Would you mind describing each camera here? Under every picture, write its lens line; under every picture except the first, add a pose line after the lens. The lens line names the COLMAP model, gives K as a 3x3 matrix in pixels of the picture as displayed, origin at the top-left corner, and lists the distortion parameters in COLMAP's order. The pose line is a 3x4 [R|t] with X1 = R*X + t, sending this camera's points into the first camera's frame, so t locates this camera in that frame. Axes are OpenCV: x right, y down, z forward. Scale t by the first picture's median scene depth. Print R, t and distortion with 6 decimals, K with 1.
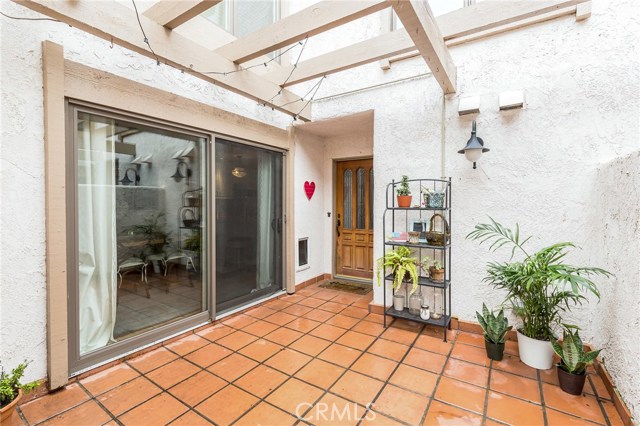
lens RADIAL K [[283.3, 0, 321.3], [0, 283.3, 210.6], [0, 0, 1]] dist [0.012153, -0.000945]
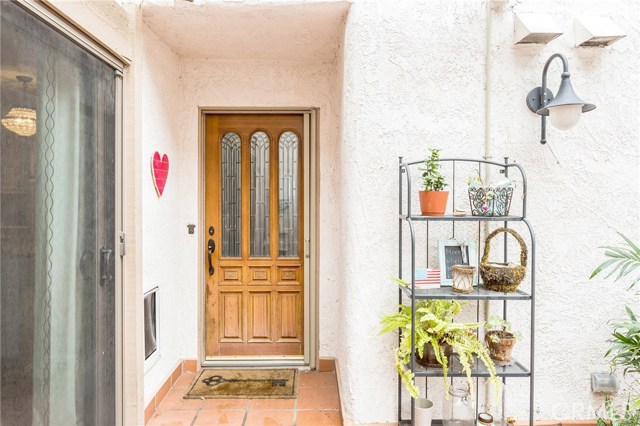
lens RADIAL K [[440.0, 0, 319.7], [0, 440.0, 210.7], [0, 0, 1]] dist [0.009457, 0.000678]
pose [[0.854093, -0.009598, 0.520031, -0.189501], [0.010054, 0.999948, 0.001942, -0.016374], [-0.520023, 0.003570, 0.854145, 0.339140]]
